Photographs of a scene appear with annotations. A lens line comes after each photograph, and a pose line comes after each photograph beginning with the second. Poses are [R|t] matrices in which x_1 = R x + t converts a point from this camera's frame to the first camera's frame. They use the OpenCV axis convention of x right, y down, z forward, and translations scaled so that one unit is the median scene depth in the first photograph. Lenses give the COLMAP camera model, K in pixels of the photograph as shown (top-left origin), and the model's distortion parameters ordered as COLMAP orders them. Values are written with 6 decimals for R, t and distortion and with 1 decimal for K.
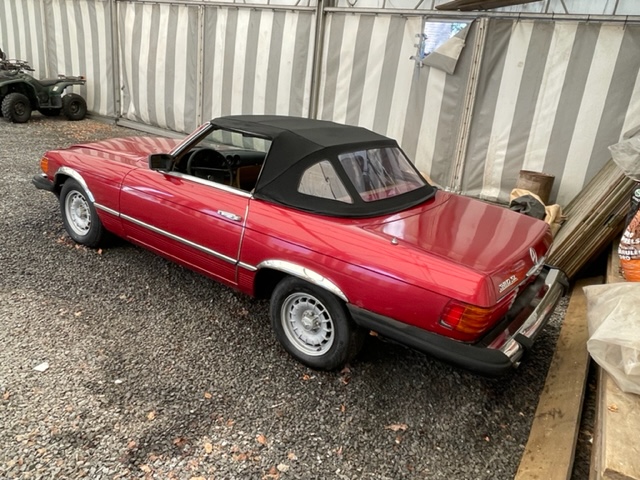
lens RADIAL K [[466.5, 0, 320.0], [0, 466.5, 240.0], [0, 0, 1]] dist [0.006648, -0.011109]
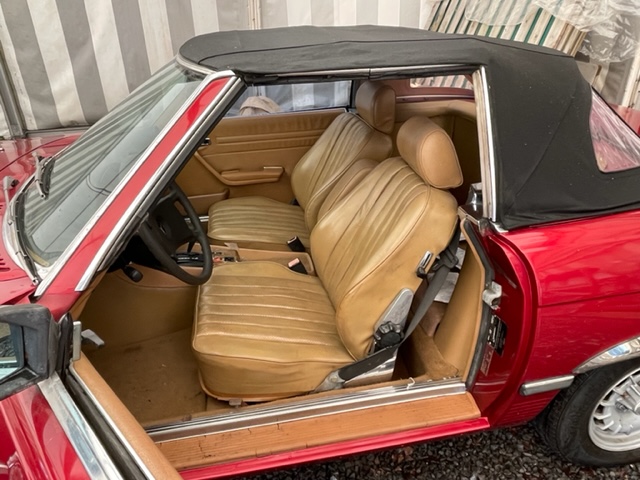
lens RADIAL K [[466.5, 0, 320.0], [0, 466.5, 240.0], [0, 0, 1]] dist [0.006648, -0.011109]
pose [[0.690688, -0.437130, 0.576079, -0.227731], [0.335260, 0.899398, 0.280506, -0.115760], [-0.640742, -0.000606, 0.767756, 0.383674]]
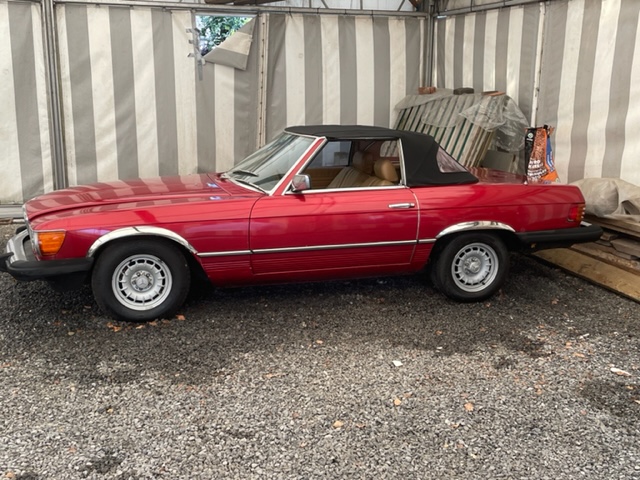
lens RADIAL K [[691.7, 0, 320.0], [0, 691.7, 240.0], [0, 0, 1]] dist [0.073785, -0.013882]
pose [[0.641351, -0.261388, 0.721350, -0.773771], [0.316088, 0.946701, 0.062012, -0.068868], [-0.699112, 0.188238, 0.689789, -0.023535]]
